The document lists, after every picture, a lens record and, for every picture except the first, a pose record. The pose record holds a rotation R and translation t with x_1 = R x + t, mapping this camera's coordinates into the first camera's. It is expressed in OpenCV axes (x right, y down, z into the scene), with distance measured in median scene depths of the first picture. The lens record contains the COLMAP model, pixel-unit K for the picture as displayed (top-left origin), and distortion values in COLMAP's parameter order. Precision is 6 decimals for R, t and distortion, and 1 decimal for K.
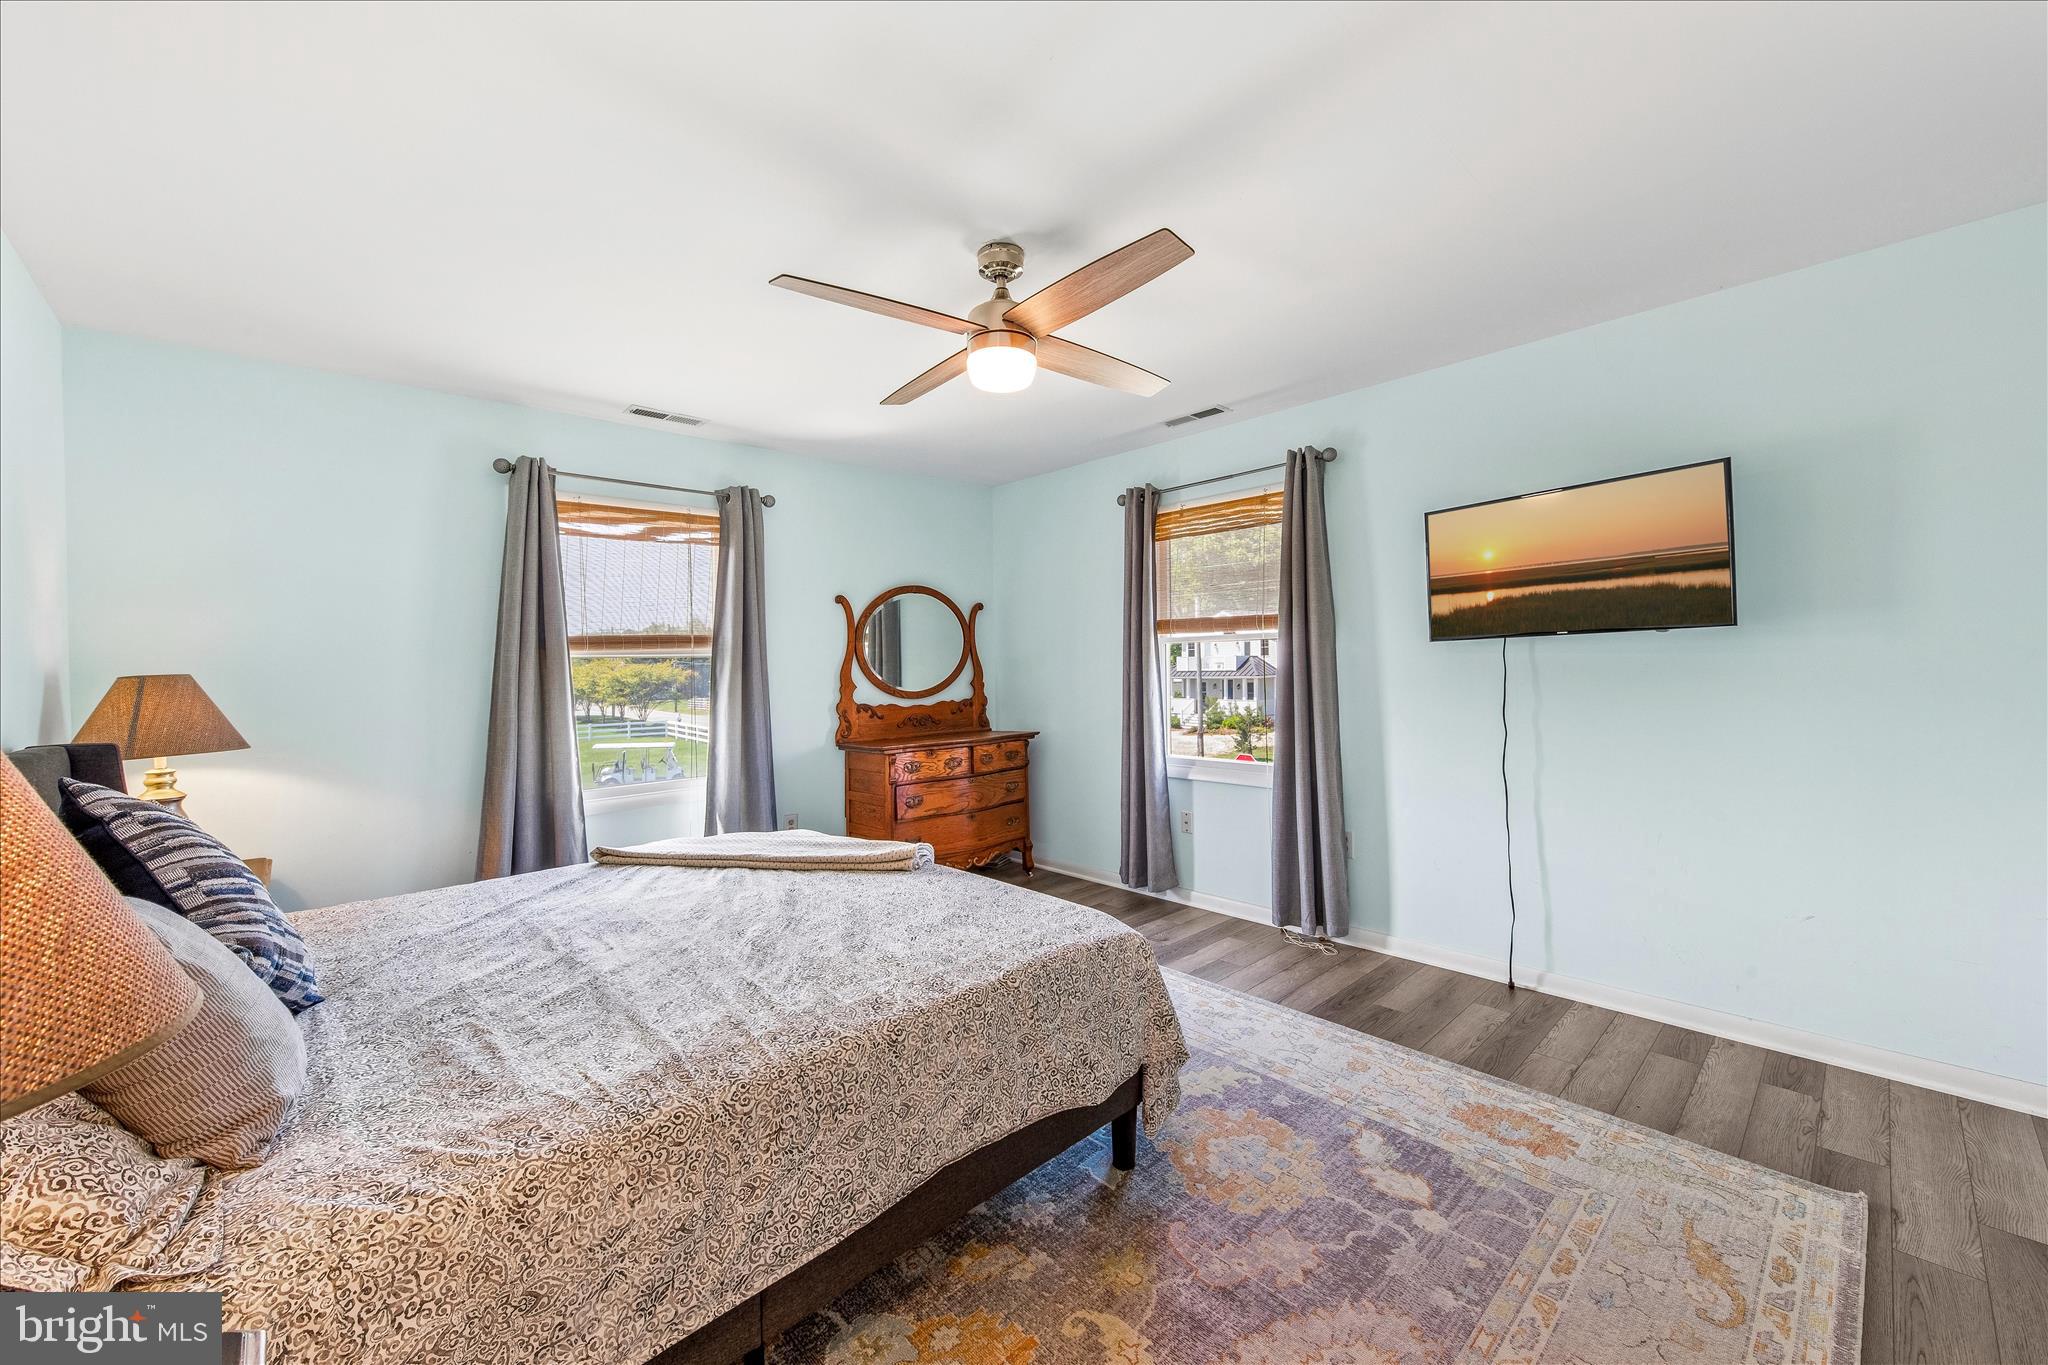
lens RADIAL K [[777.3, 0, 1020.8], [0, 777.3, 672.4], [0, 0, 1]] dist [0.001499, 0.000471]
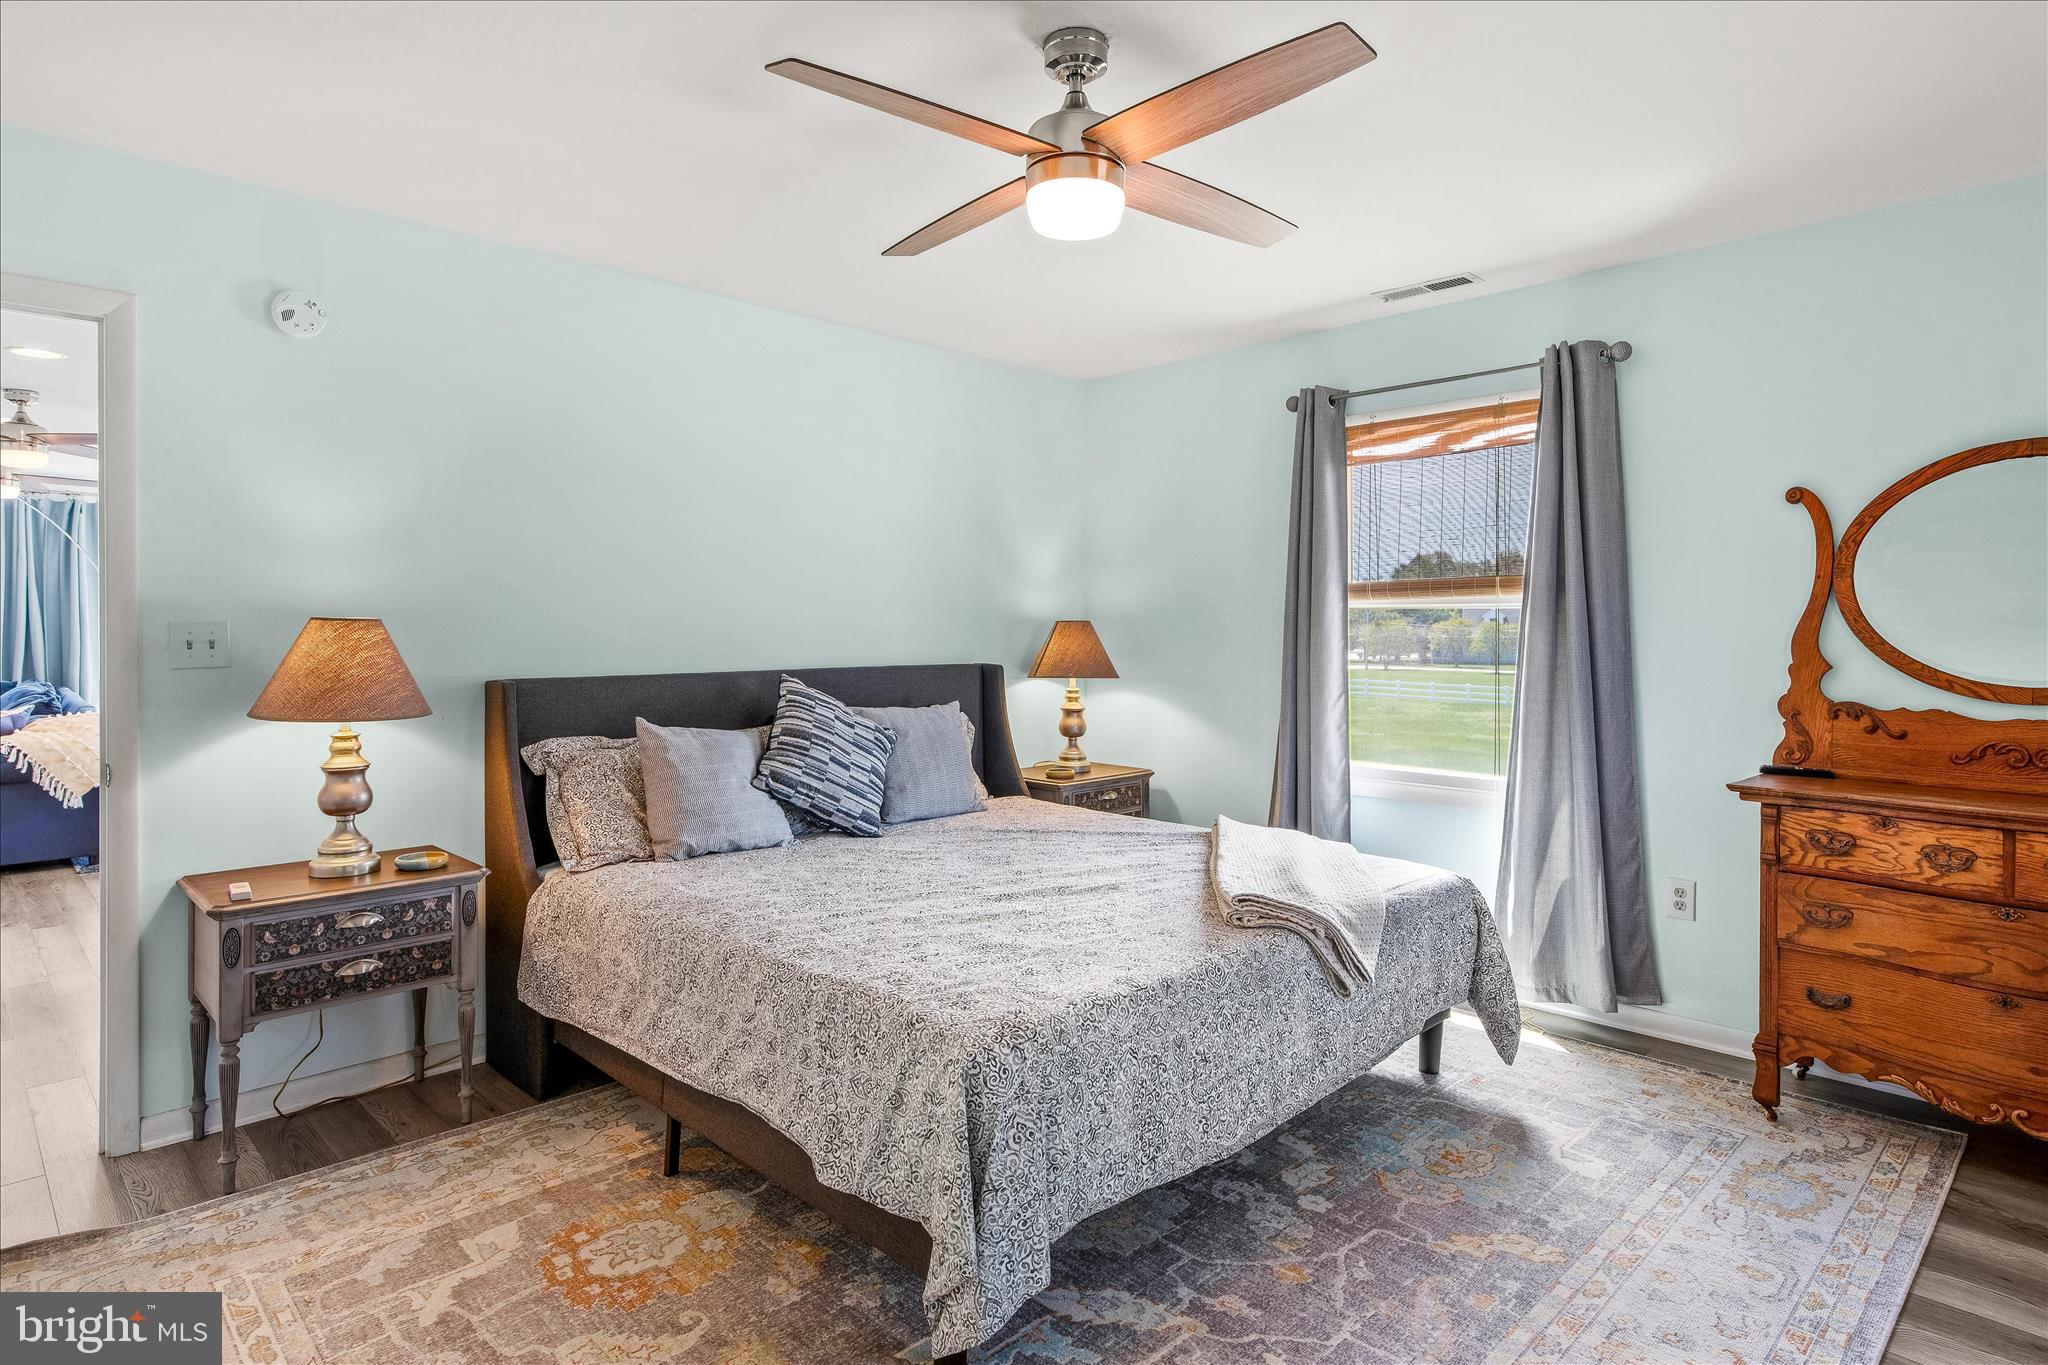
lens RADIAL K [[1113.2, 0, 1029.2], [0, 1113.2, 629.8], [0, 0, 1]] dist [0.018677, -0.000900]
pose [[0.040305, 0.030311, -0.998728, 0.574233], [-0.010428, 0.999498, 0.029914, -0.024953], [0.999133, 0.009209, 0.040601, 0.534200]]
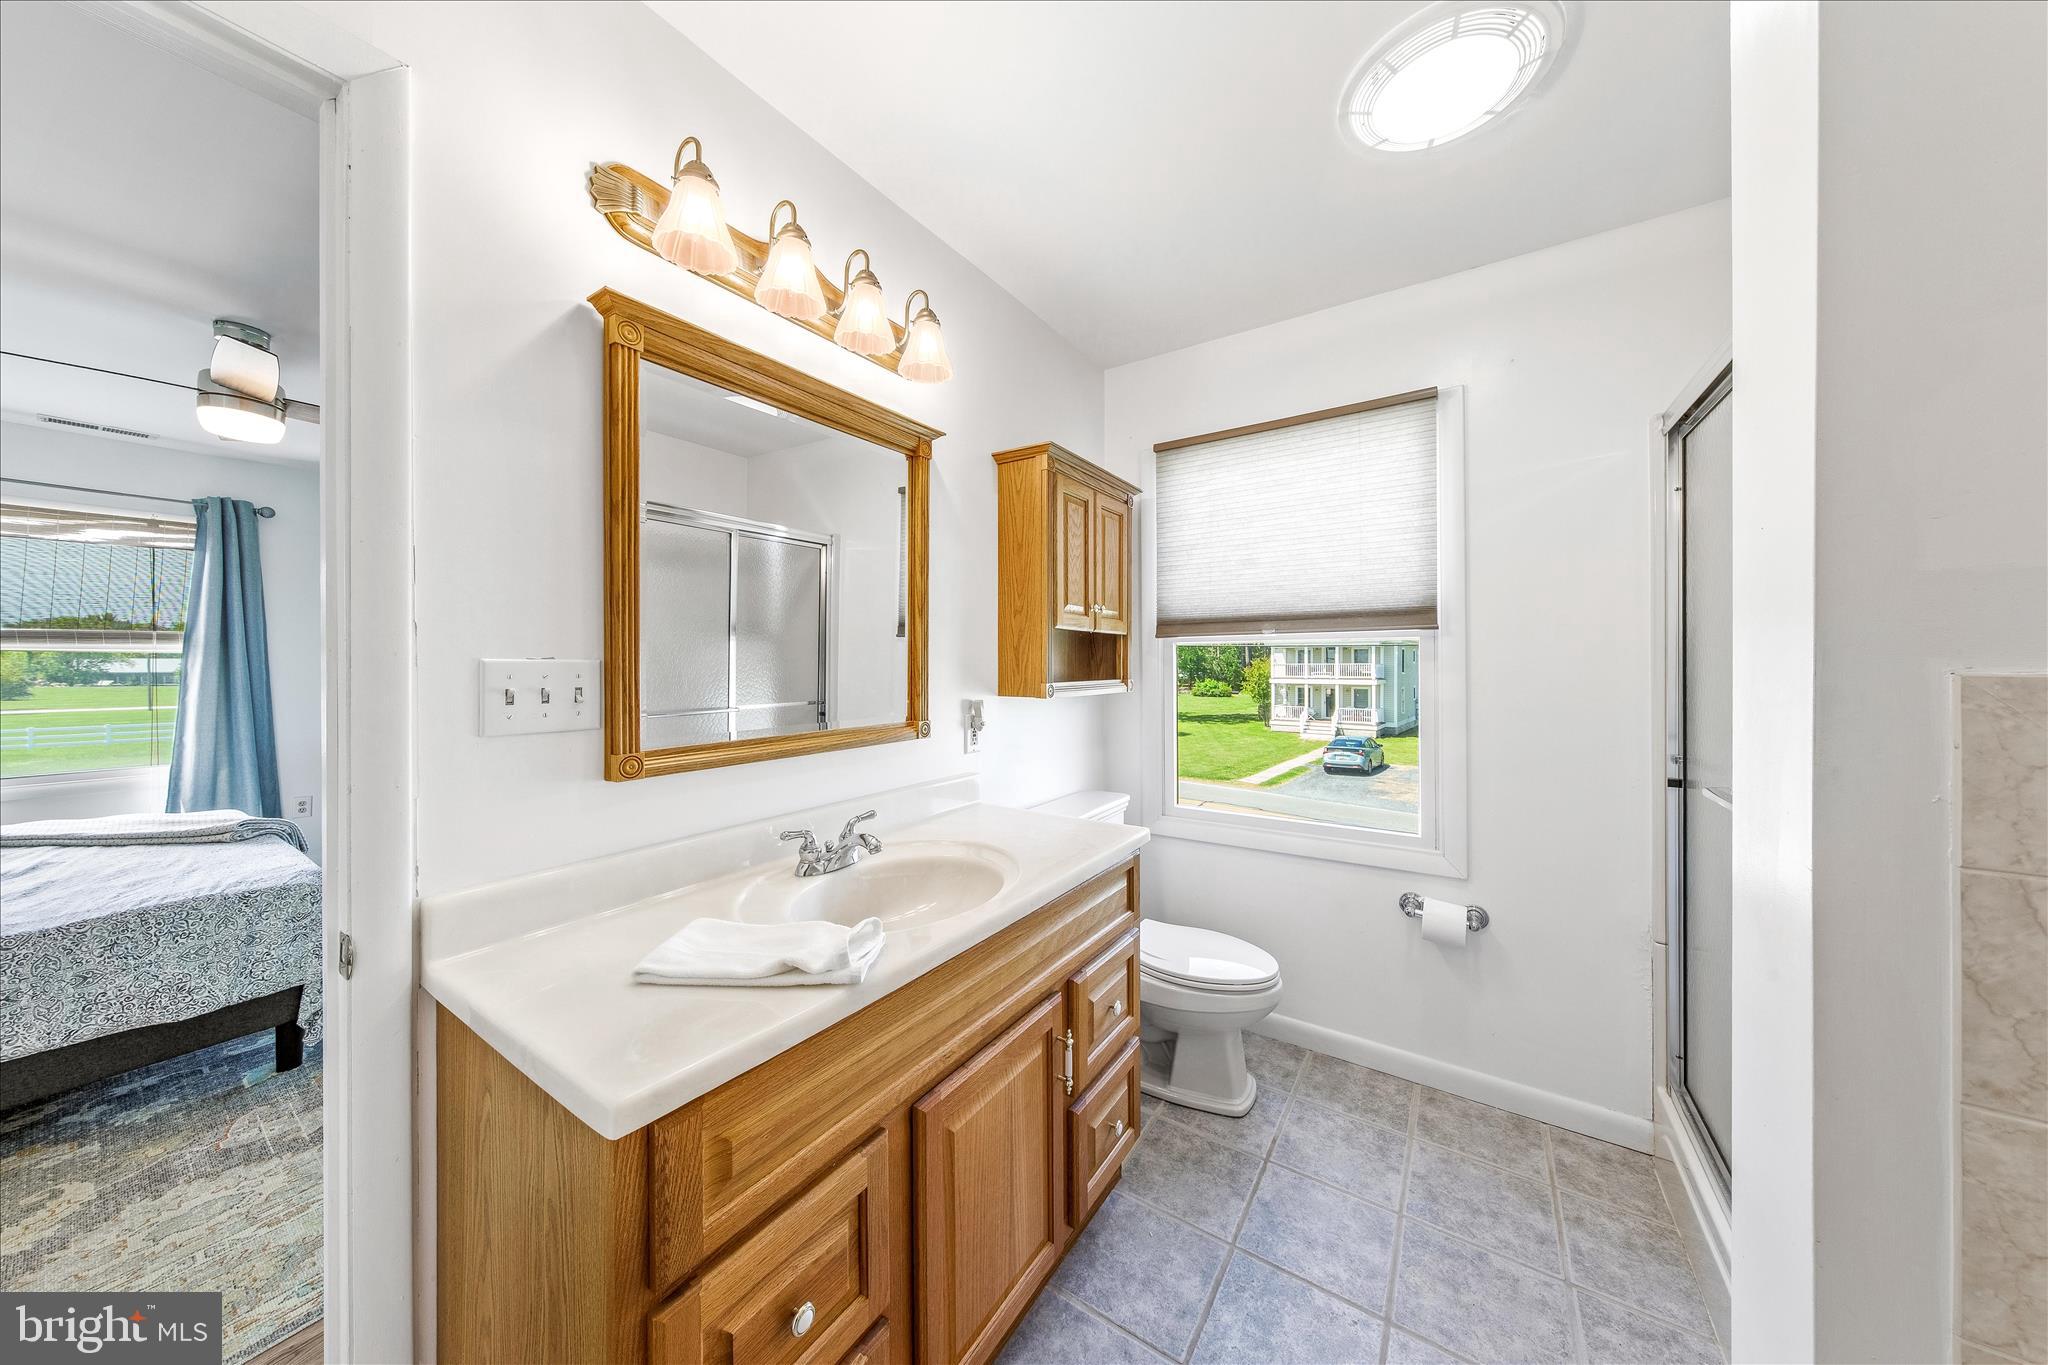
lens RADIAL K [[655.4, 0, 1019.0], [0, 655.4, 667.6], [0, 0, 1]] dist [-0.000162, -0.000014]
pose [[0.973325, 0.021243, 0.228443, 0.536998], [-0.021040, 0.999773, -0.003322, -0.020483], [-0.228462, -0.001573, 0.973552, -0.160329]]
